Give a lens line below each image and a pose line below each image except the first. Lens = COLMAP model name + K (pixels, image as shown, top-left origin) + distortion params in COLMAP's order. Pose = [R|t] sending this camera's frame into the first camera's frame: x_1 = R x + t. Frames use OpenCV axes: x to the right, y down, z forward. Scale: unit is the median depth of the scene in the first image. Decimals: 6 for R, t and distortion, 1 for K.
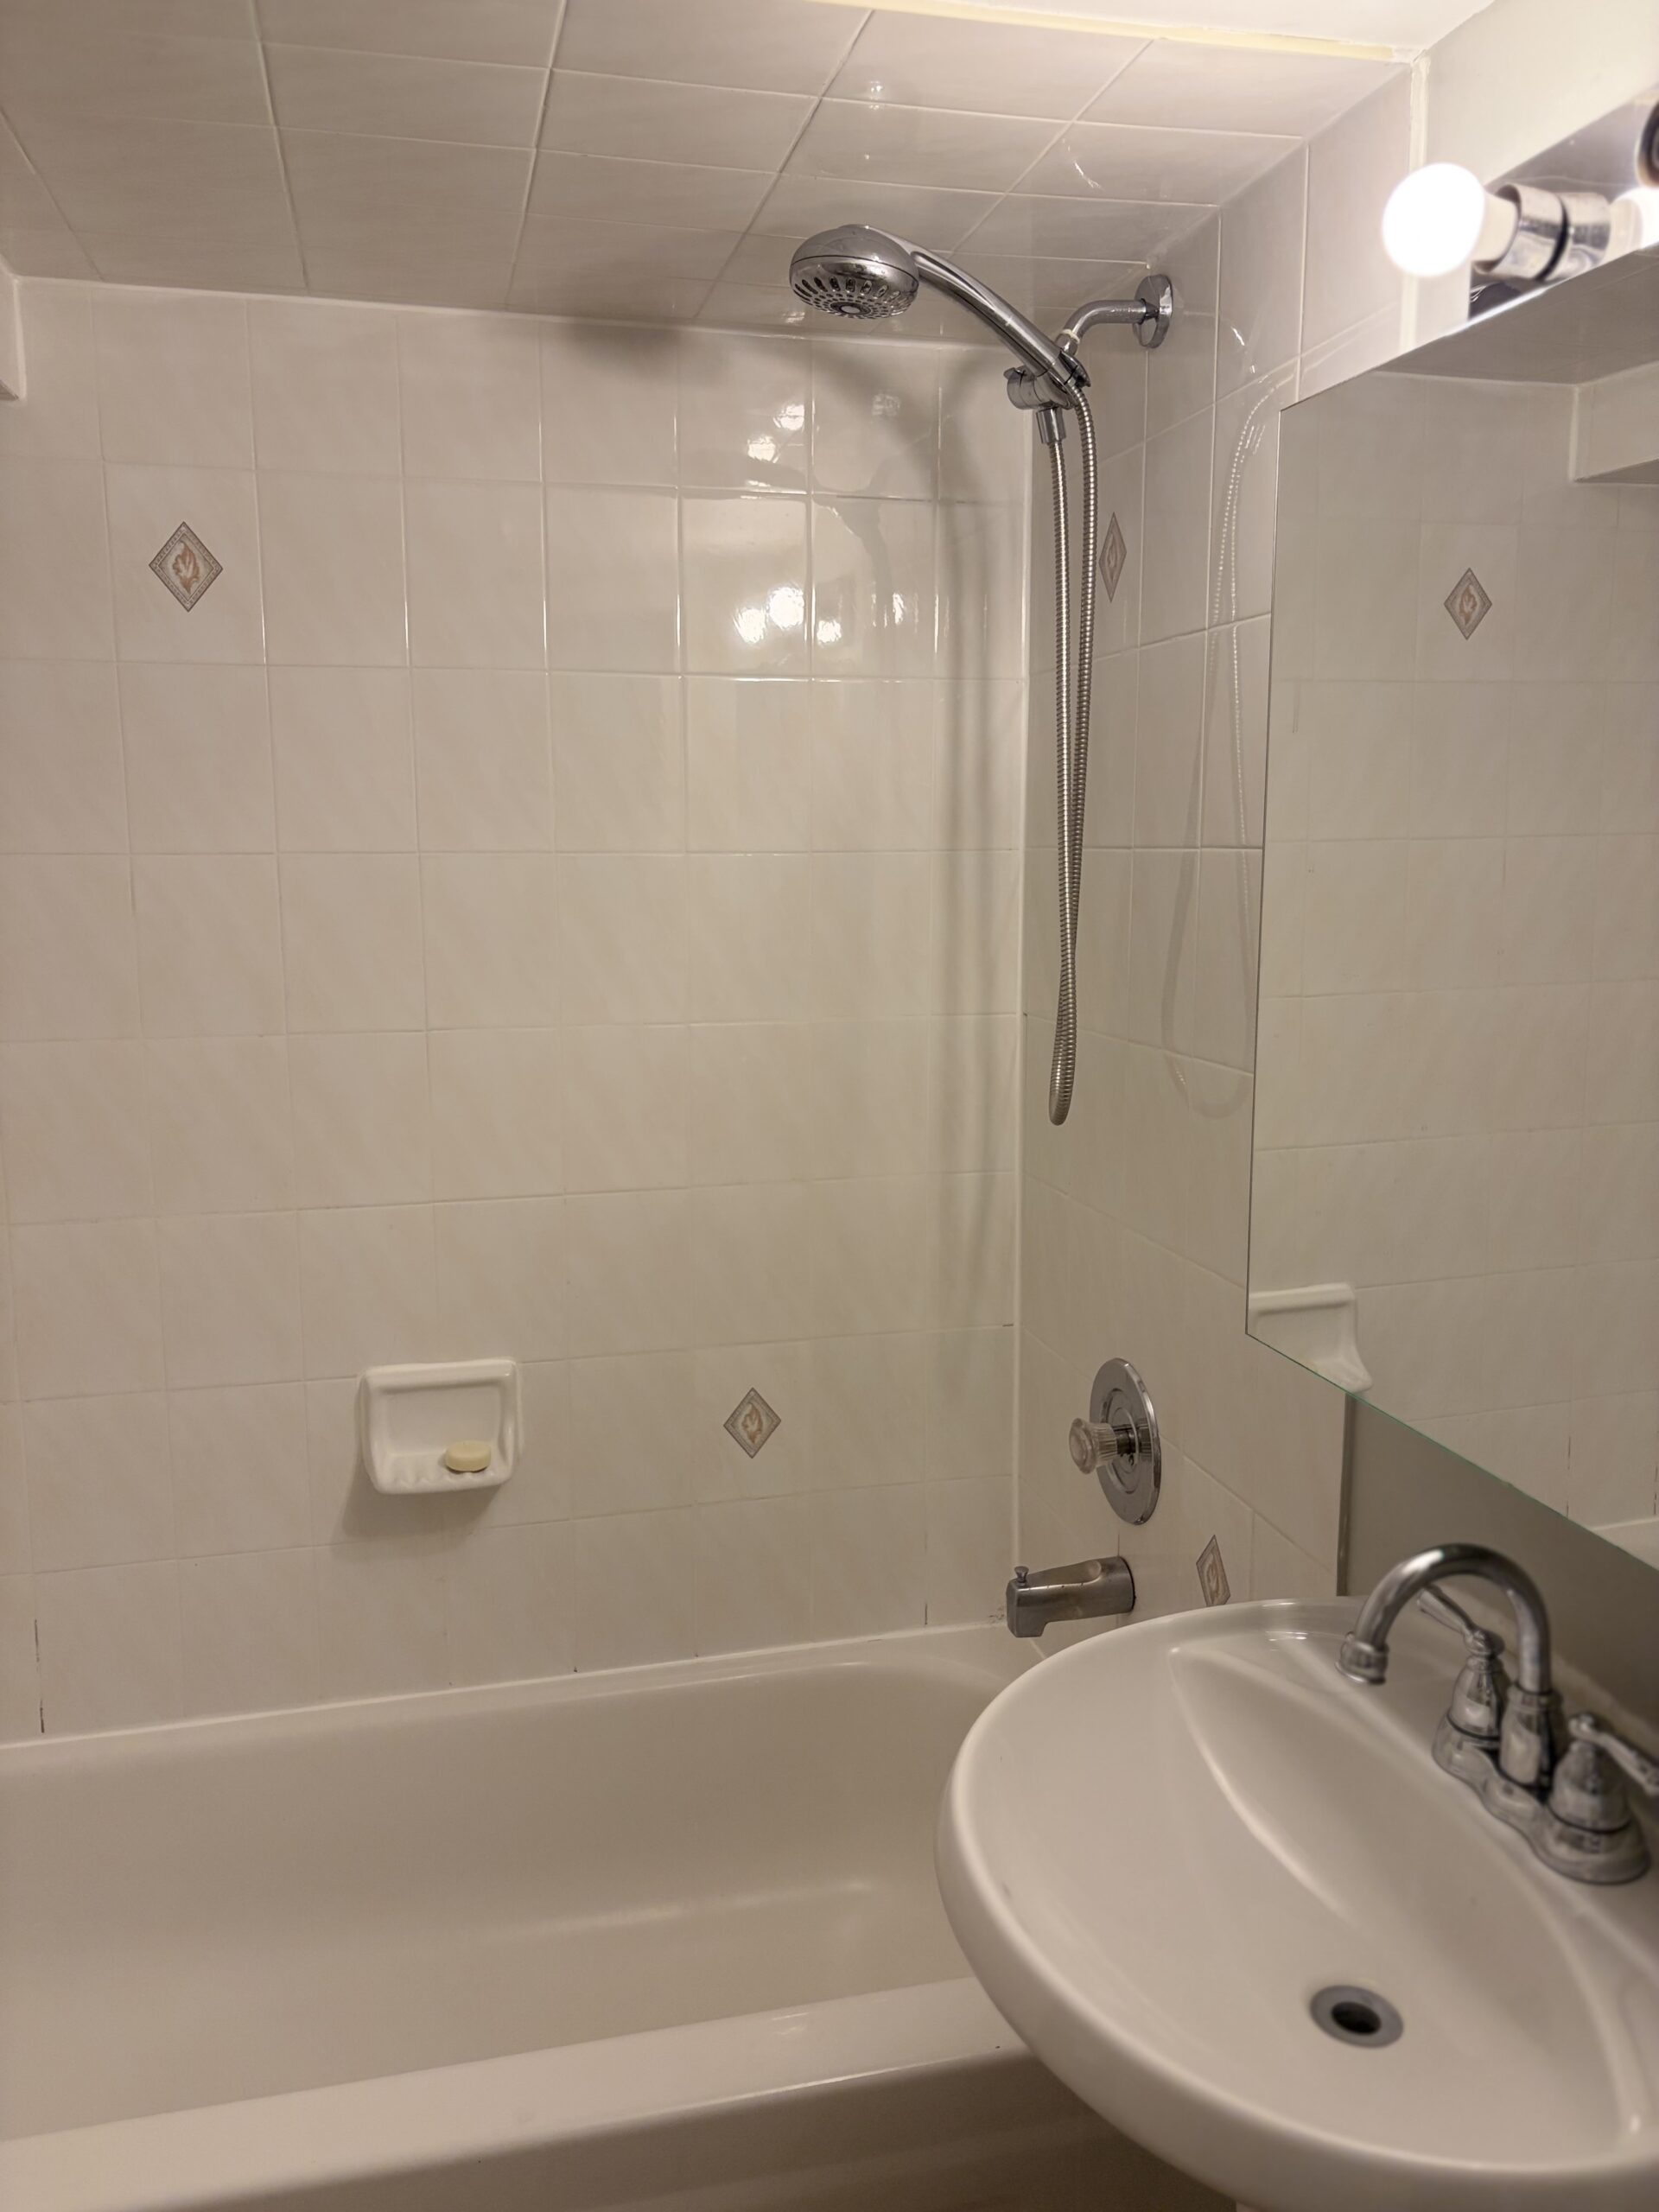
lens RADIAL K [[1674.1, 0, 829.7], [0, 1674.1, 1101.5], [0, 0, 1]] dist [0.020694, -0.018693]
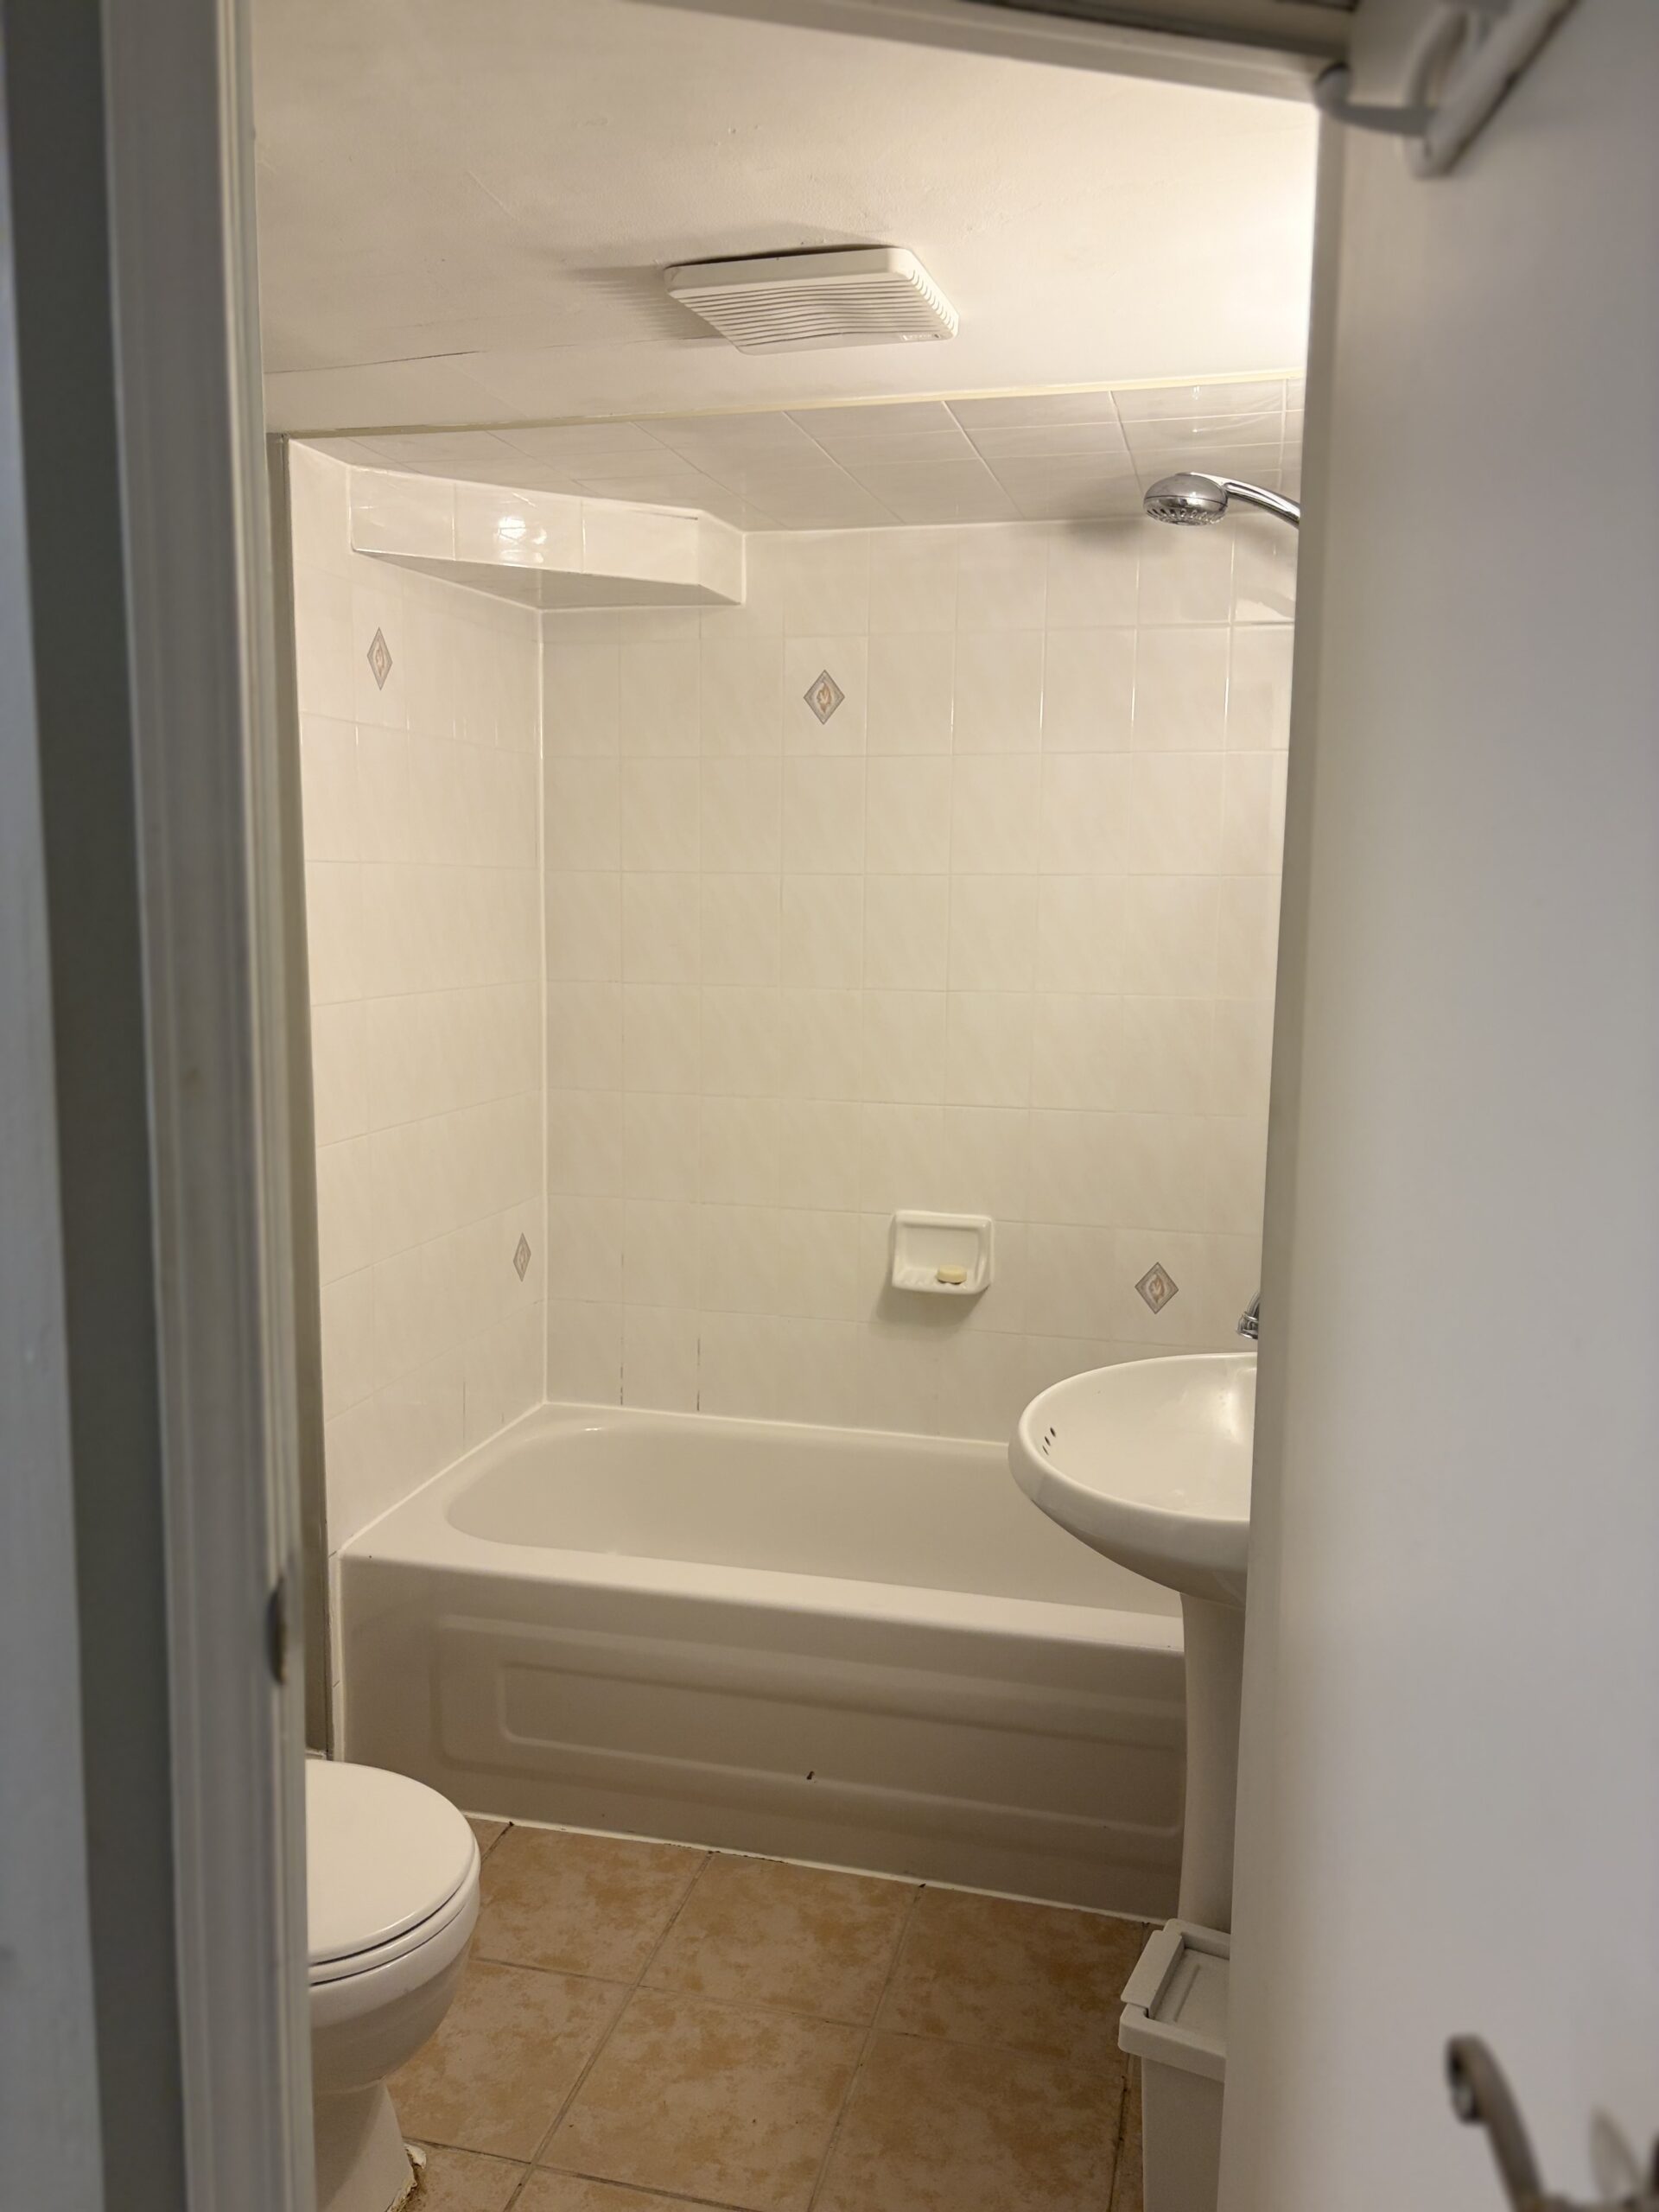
lens RADIAL K [[1674.1, 0, 820.5], [0, 1674.1, 1129.8], [0, 0, 1]] dist [0.020694, -0.018693]
pose [[0.882306, 0.080217, -0.463790, 0.384175], [-0.085369, 0.996300, 0.009916, 0.080316], [0.462870, 0.030845, 0.885889, -0.409741]]
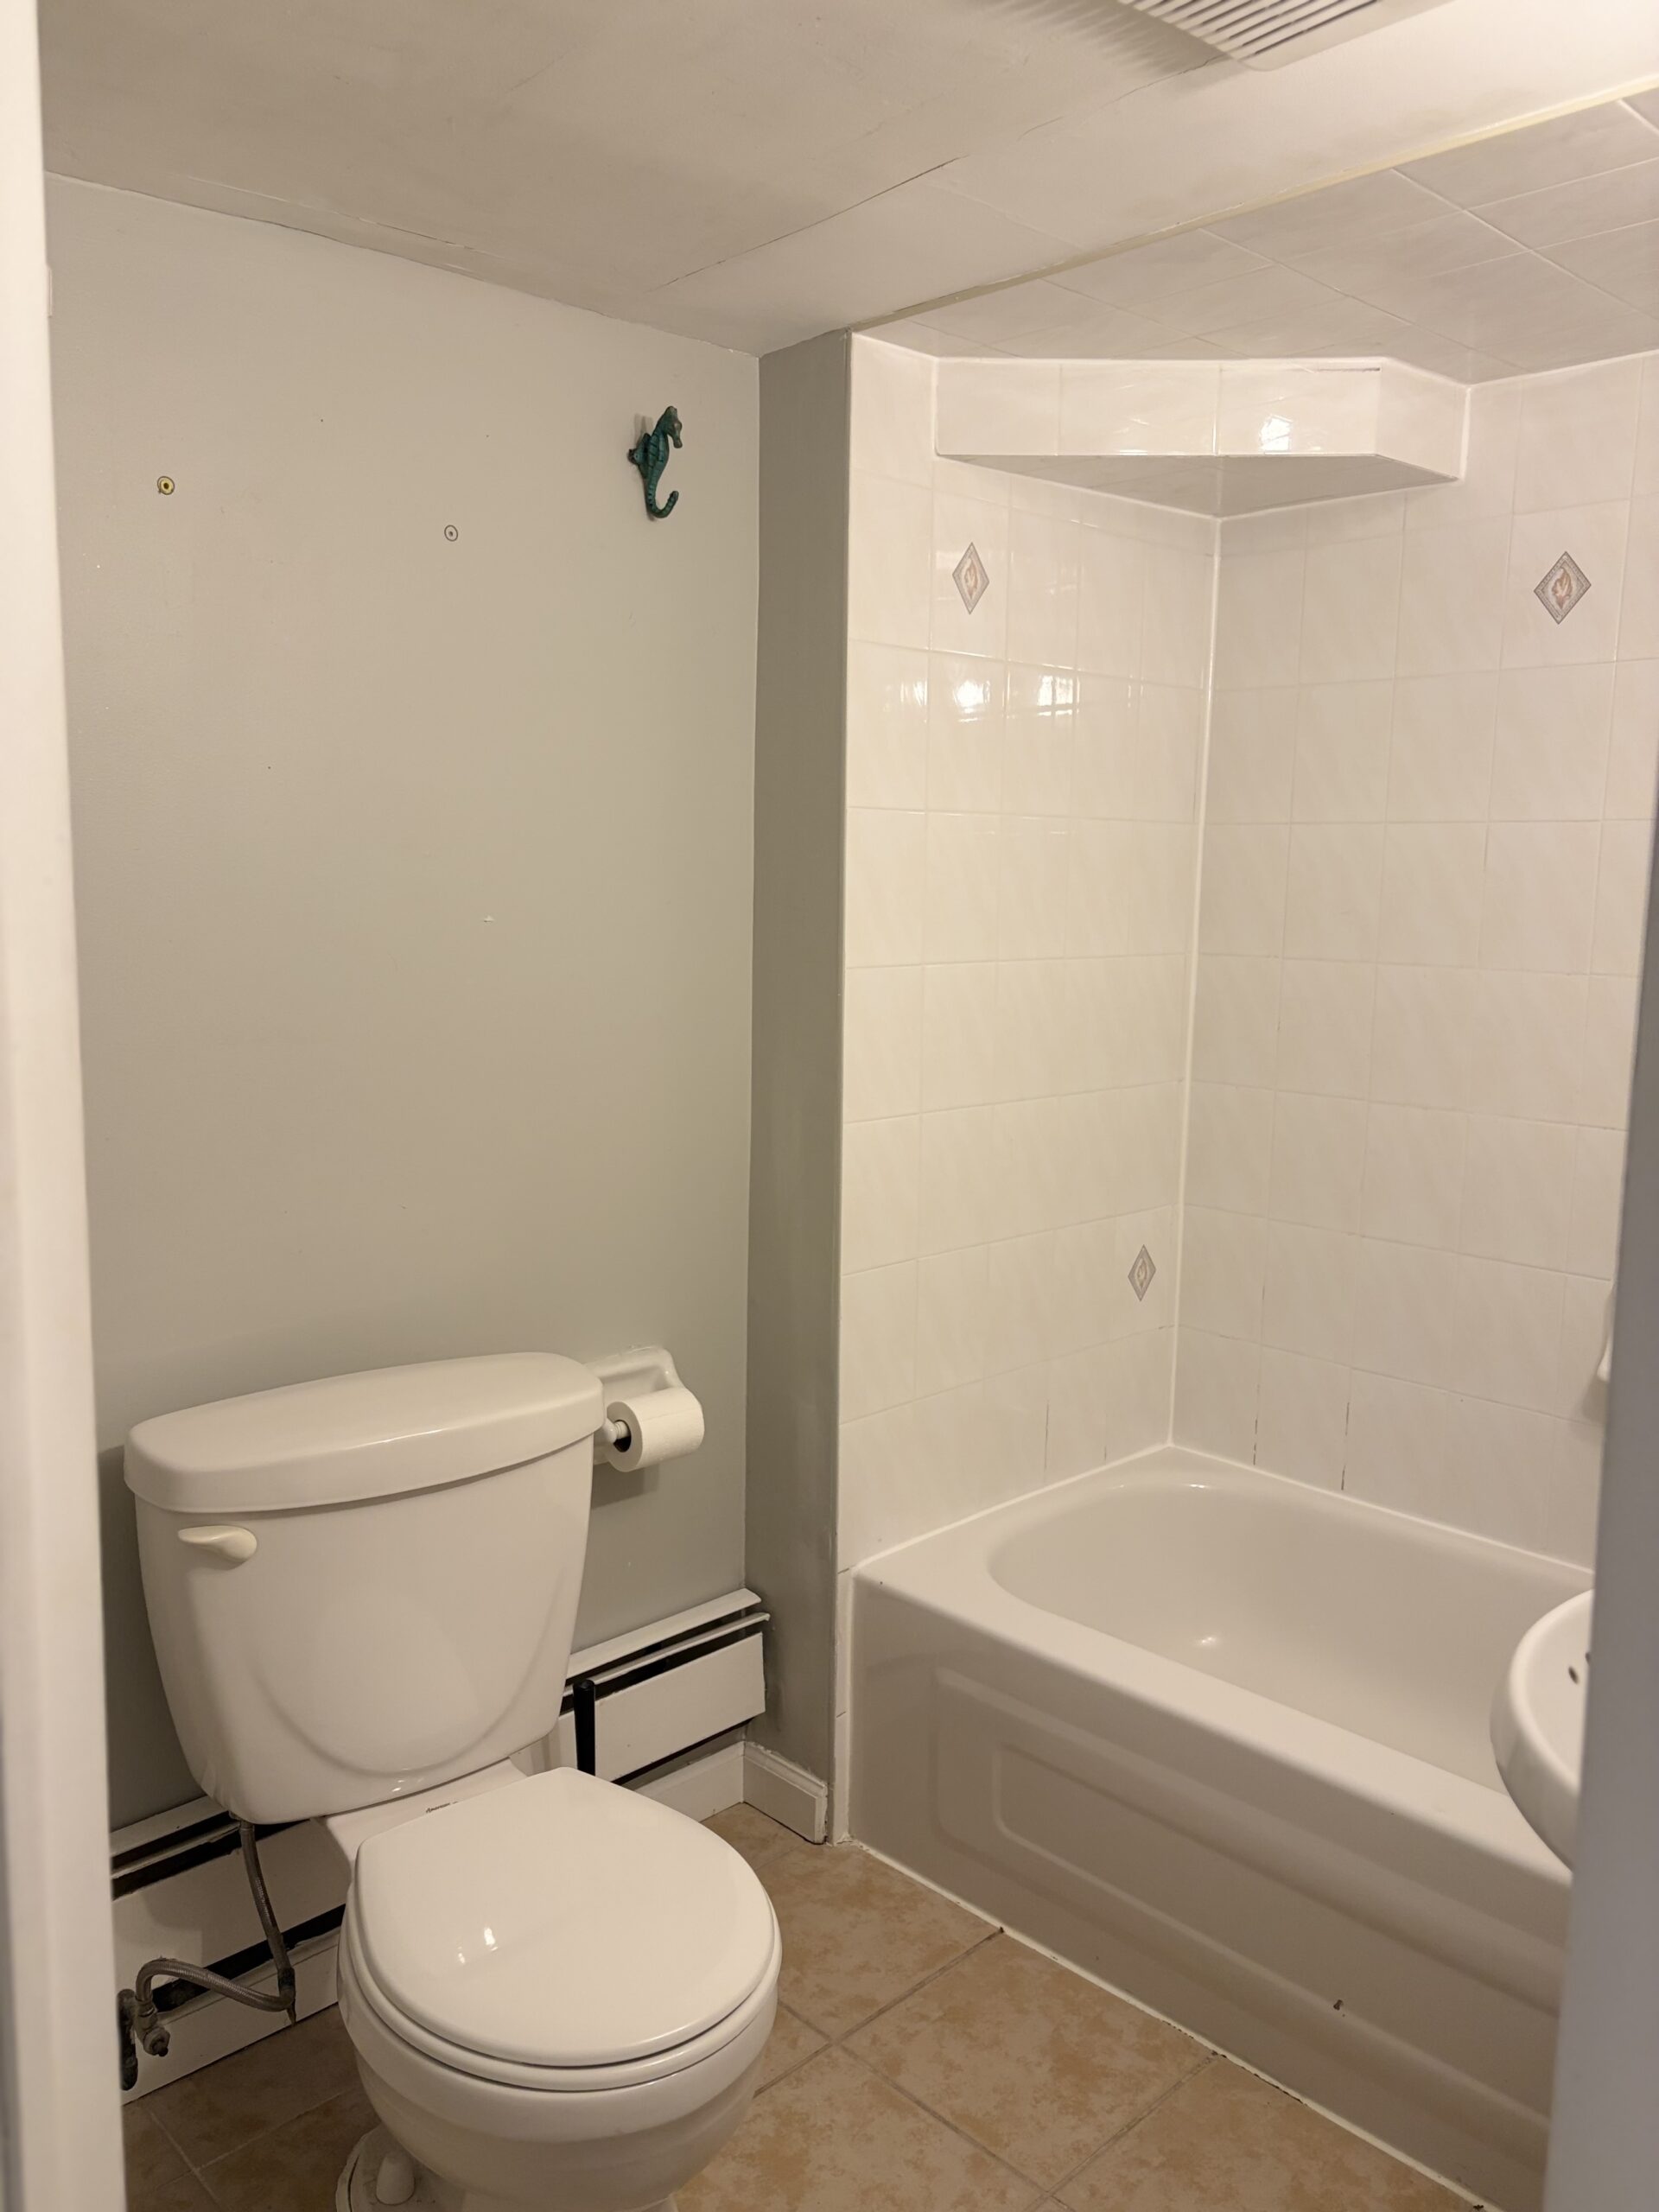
lens RADIAL K [[1674.1, 0, 812.1], [0, 1674.1, 1114.8], [0, 0, 1]] dist [0.020694, -0.018693]
pose [[0.502095, 0.133666, -0.854420, 0.428861], [-0.148873, 0.986593, 0.066859, 0.060362], [0.851902, 0.093630, 0.515263, -0.066157]]
